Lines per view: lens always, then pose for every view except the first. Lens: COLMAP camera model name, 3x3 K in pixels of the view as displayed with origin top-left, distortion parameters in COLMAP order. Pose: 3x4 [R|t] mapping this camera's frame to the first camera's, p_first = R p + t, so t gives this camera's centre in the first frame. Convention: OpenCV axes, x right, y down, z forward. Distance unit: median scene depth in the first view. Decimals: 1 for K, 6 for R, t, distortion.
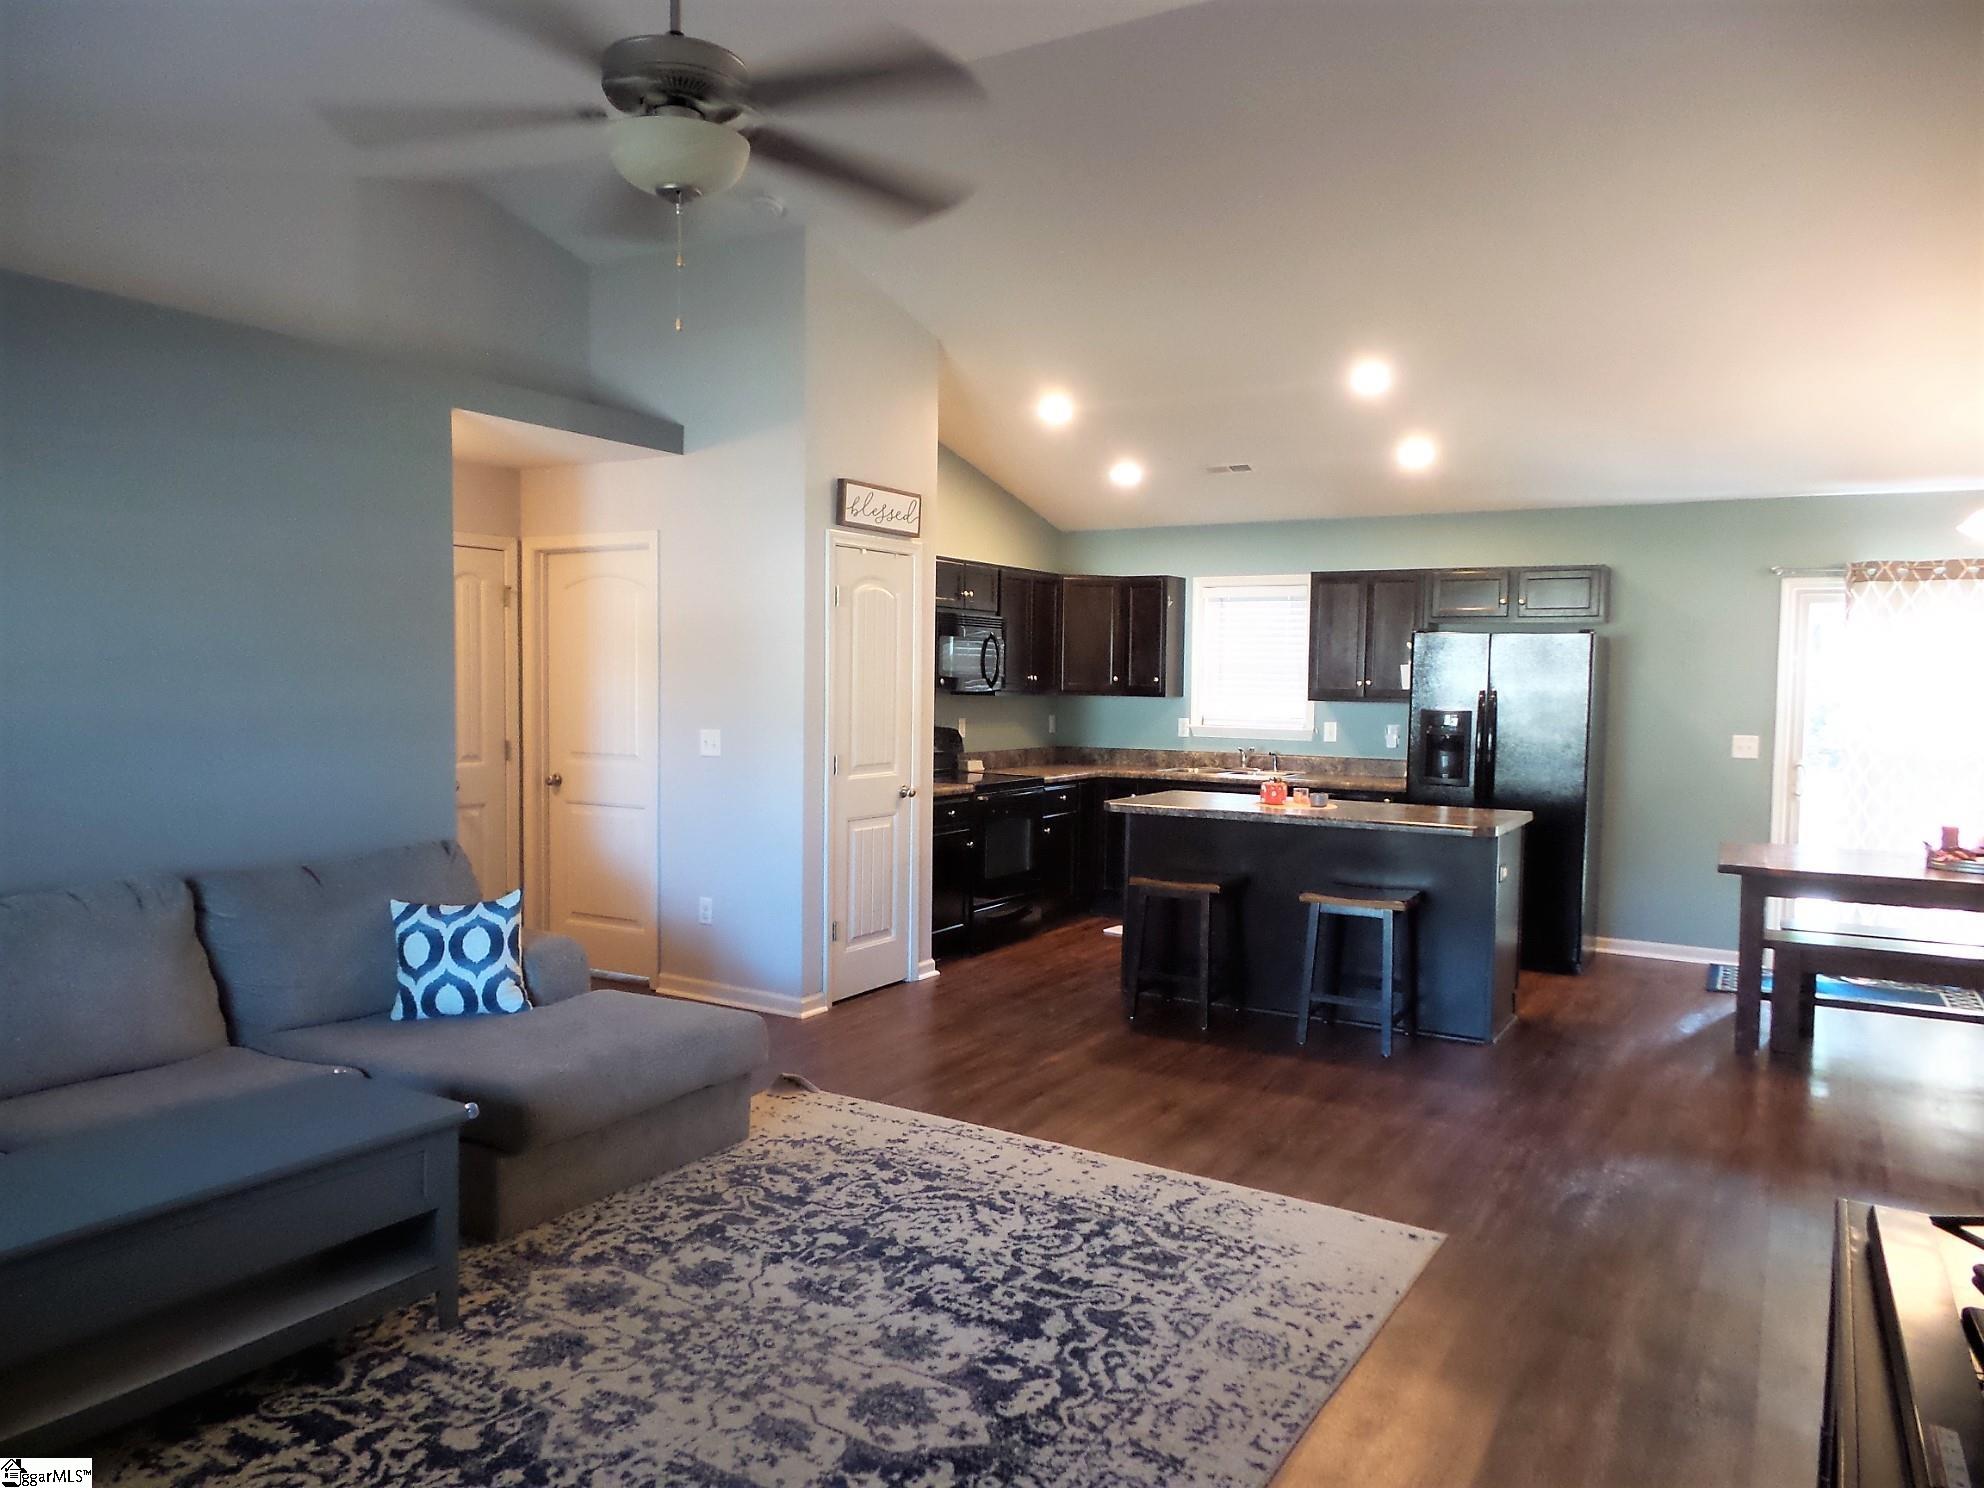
lens RADIAL K [[1383.2, 0, 998.8], [0, 1383.2, 745.4], [0, 0, 1]] dist [0.008610, -0.001986]
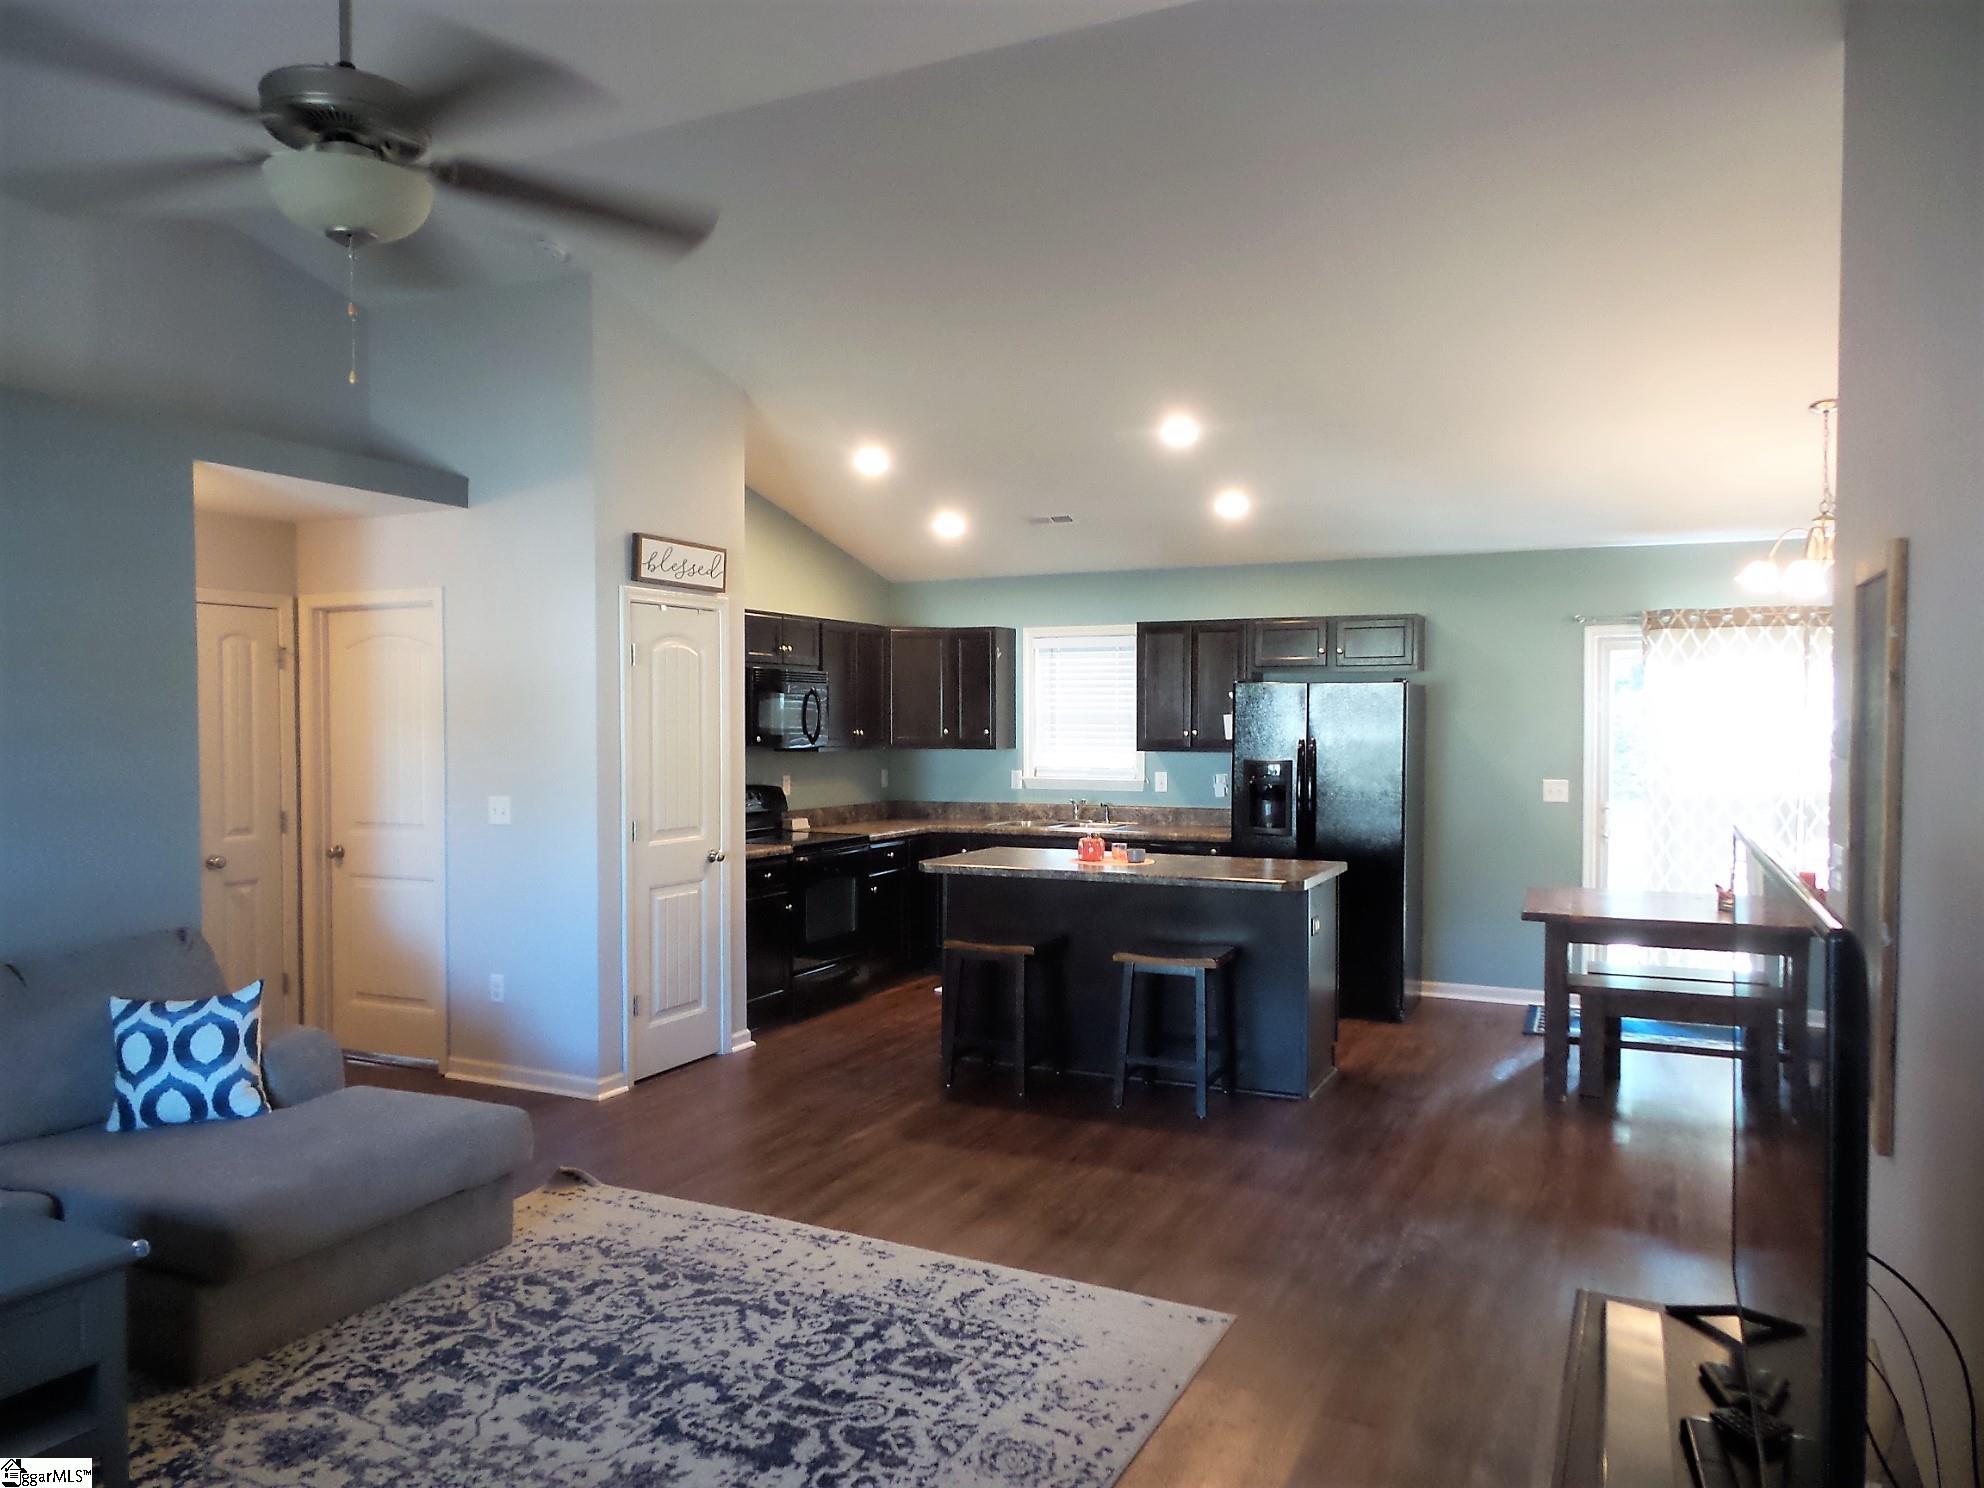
lens RADIAL K [[1383.2, 0, 998.8], [0, 1383.2, 745.4], [0, 0, 1]] dist [0.008610, -0.001986]
pose [[0.995814, -0.016608, 0.089877, 0.078536], [0.019408, 0.999350, -0.030380, -0.018364], [-0.089314, 0.031997, 0.995489, 0.041221]]
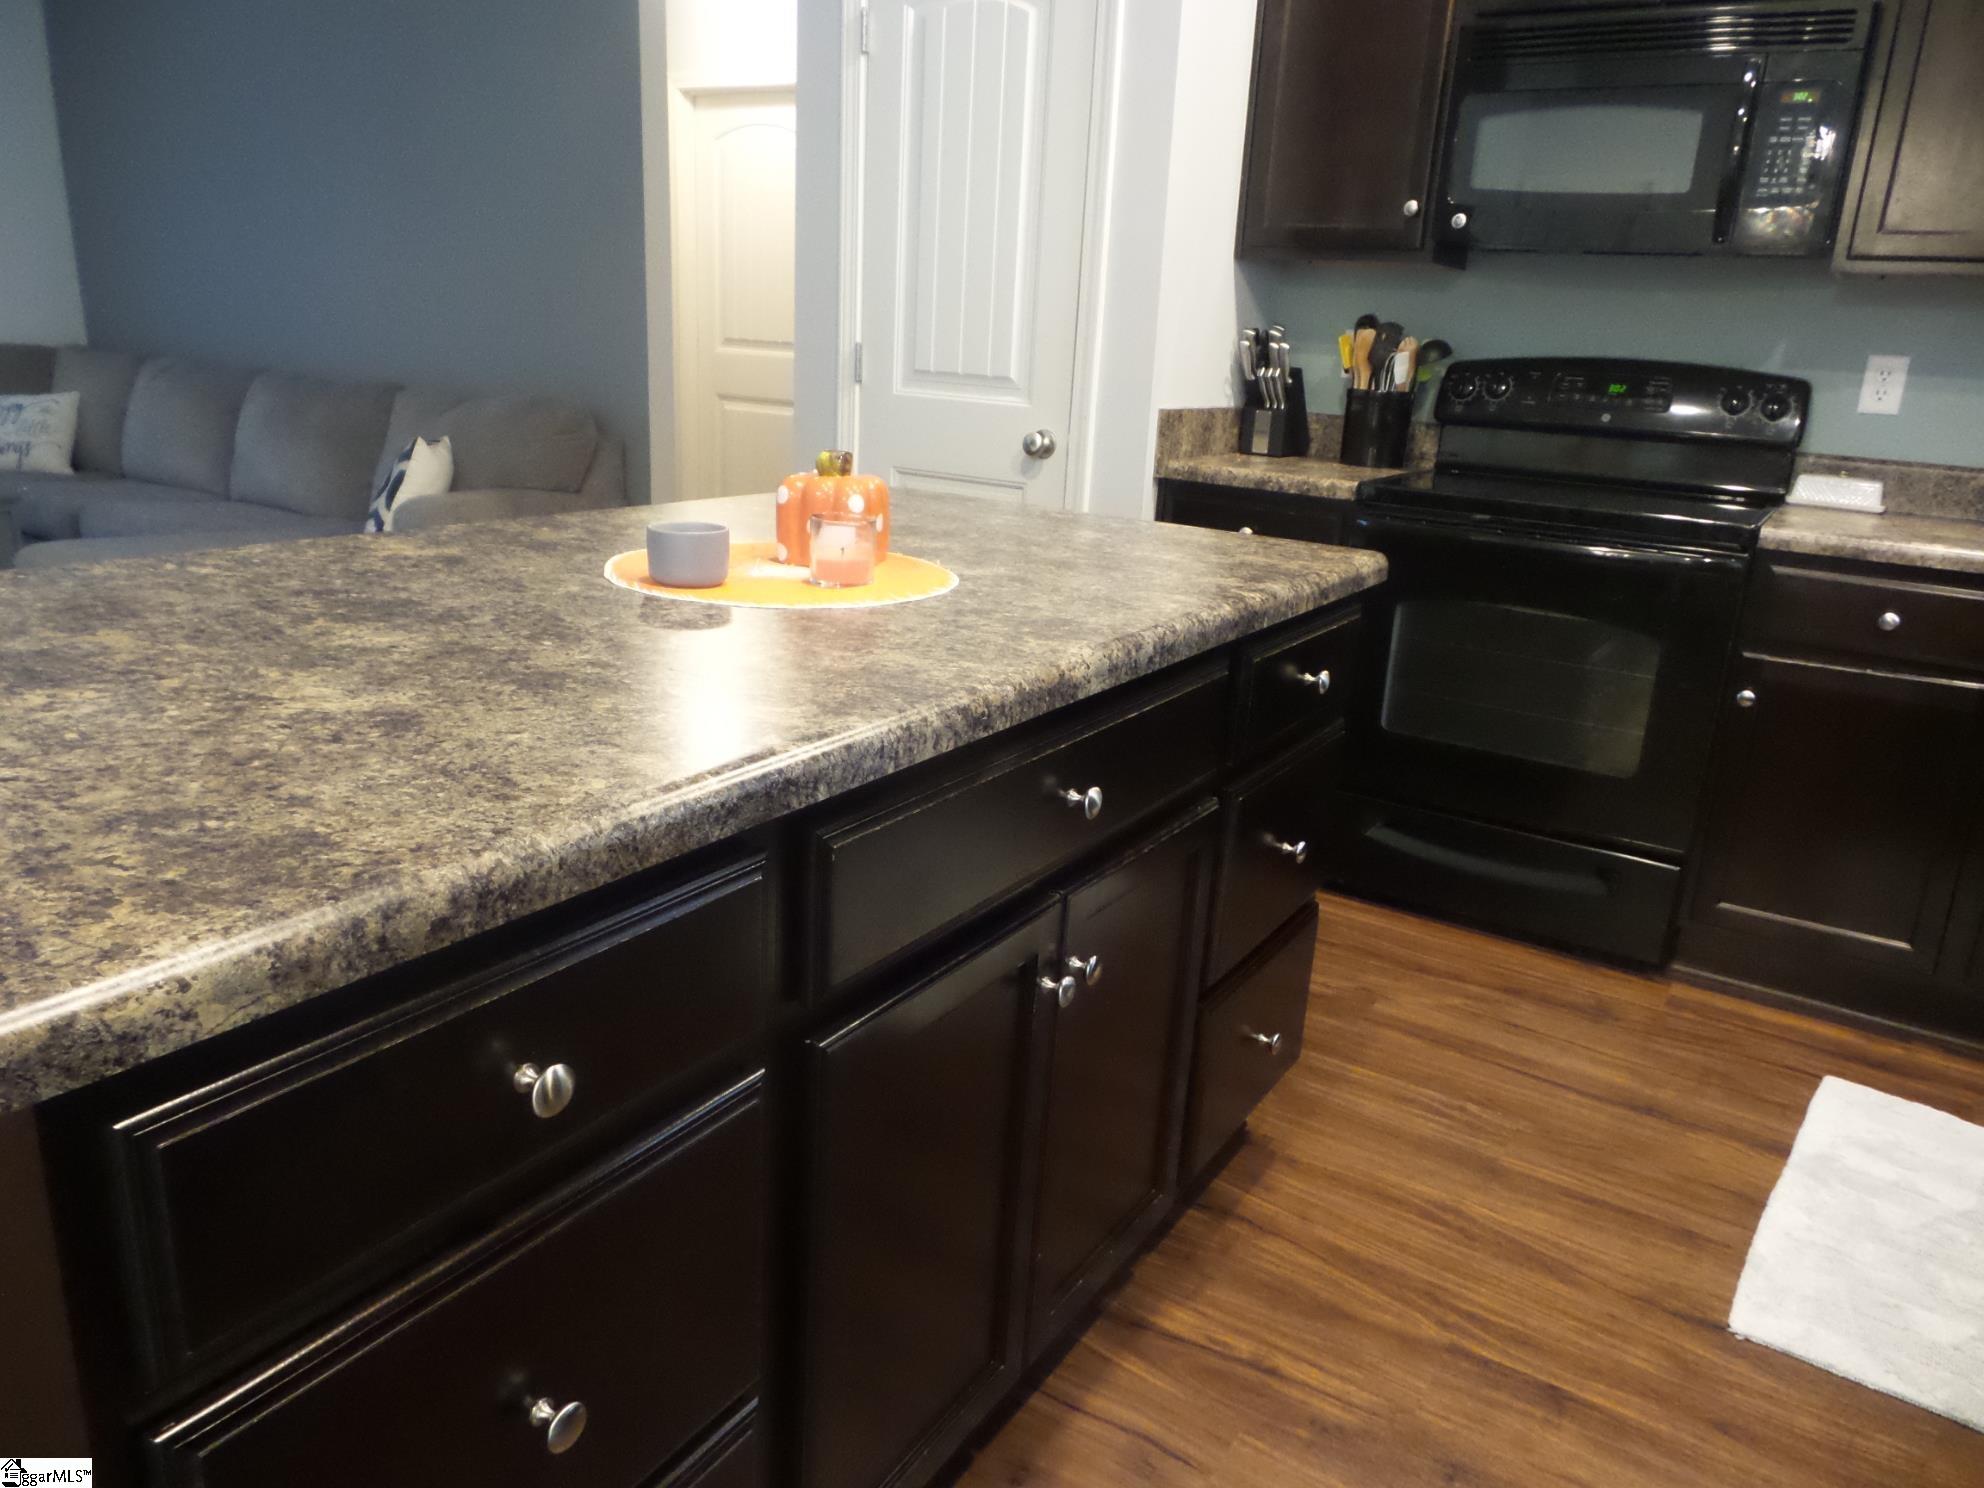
lens RADIAL K [[1383.2, 0, 998.8], [0, 1383.2, 745.4], [0, 0, 1]] dist [0.008610, -0.001986]
pose [[-0.034667, 0.272073, -0.961652, 0.766495], [-0.103867, 0.956039, 0.274230, 0.004475], [0.993987, 0.109391, -0.004884, 1.775162]]
